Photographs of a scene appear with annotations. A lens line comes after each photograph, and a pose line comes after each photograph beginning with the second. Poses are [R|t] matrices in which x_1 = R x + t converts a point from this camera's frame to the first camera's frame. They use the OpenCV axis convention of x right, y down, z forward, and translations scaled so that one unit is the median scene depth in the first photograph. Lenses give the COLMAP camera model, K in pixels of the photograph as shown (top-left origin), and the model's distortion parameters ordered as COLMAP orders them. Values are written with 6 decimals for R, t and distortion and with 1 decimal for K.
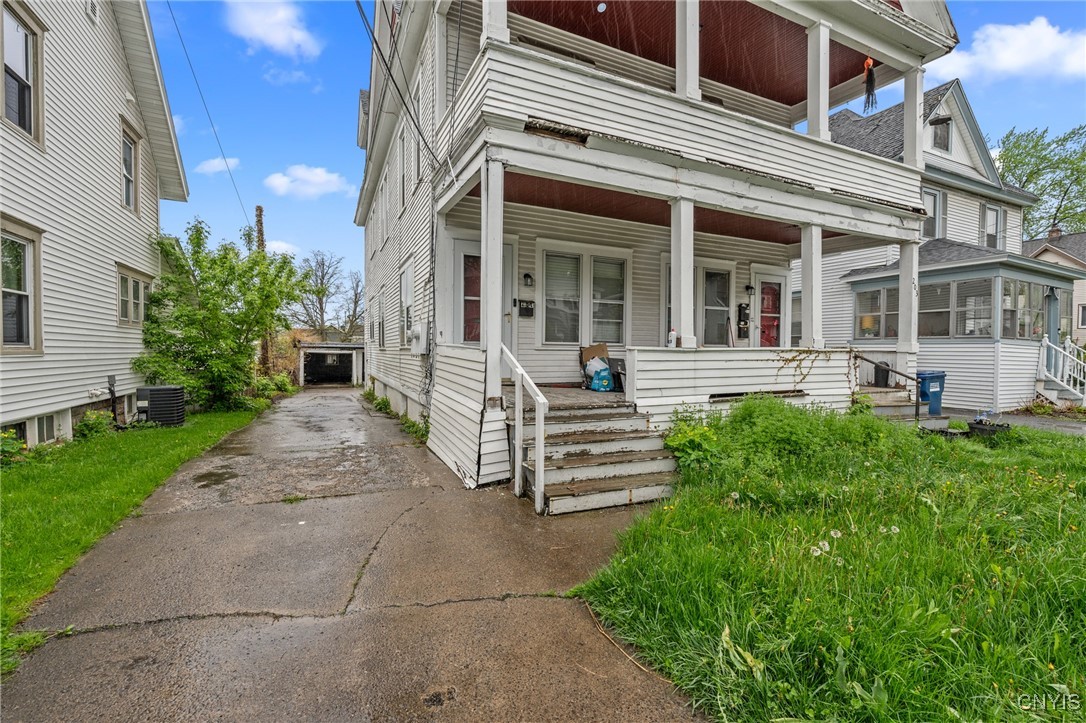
lens RADIAL K [[474.4, 0, 544.8], [0, 474.4, 362.1], [0, 0, 1]] dist [-0.005100, 0.000535]
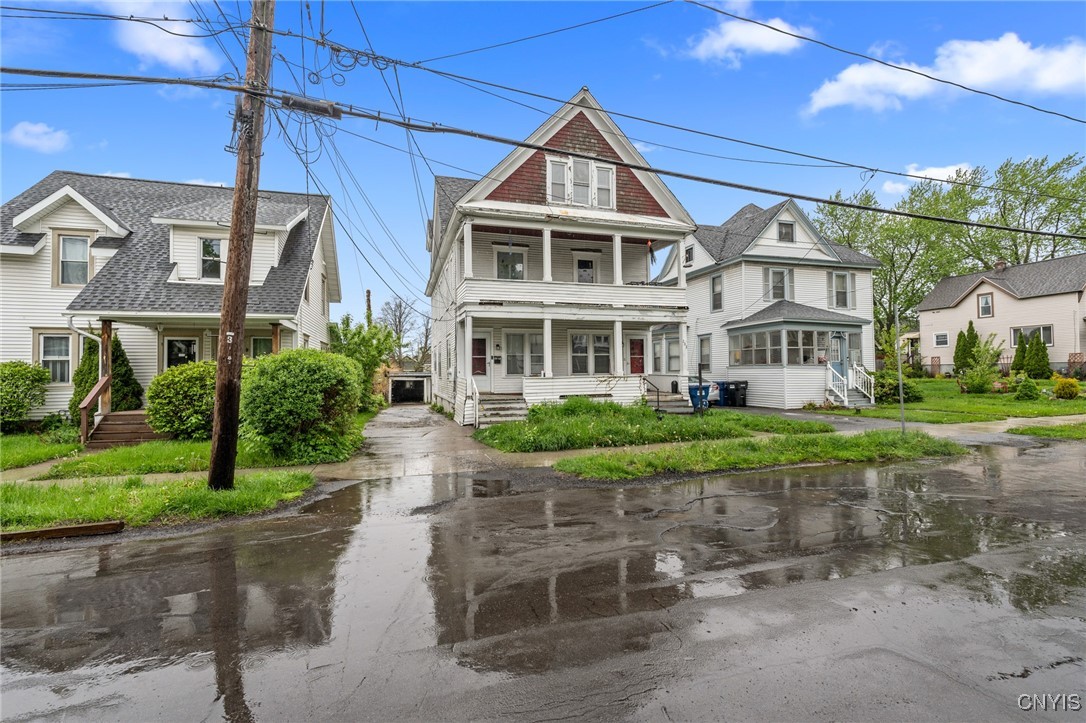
lens RADIAL K [[480.1, 0, 543.7], [0, 480.1, 360.1], [0, 0, 1]] dist [-0.004127, -0.000552]
pose [[0.989787, -0.023783, -0.140553, 0.431108], [0.016537, 0.998484, -0.052493, 0.009502], [0.141589, 0.049633, 0.988681, -1.054394]]
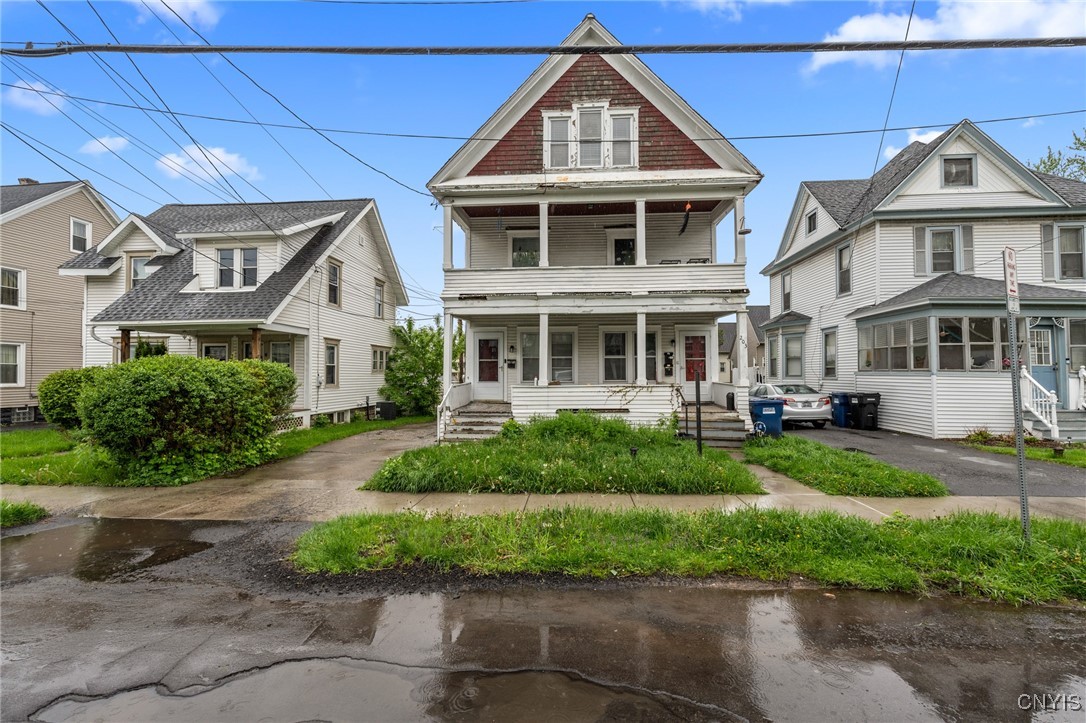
lens RADIAL K [[474.4, 0, 544.8], [0, 474.4, 362.1], [0, 0, 1]] dist [-0.005100, 0.000535]
pose [[0.872876, -0.023924, -0.487355, 0.885873], [-0.000392, 0.998763, -0.049731, -0.020570], [0.487942, 0.043600, 0.871787, -0.536565]]
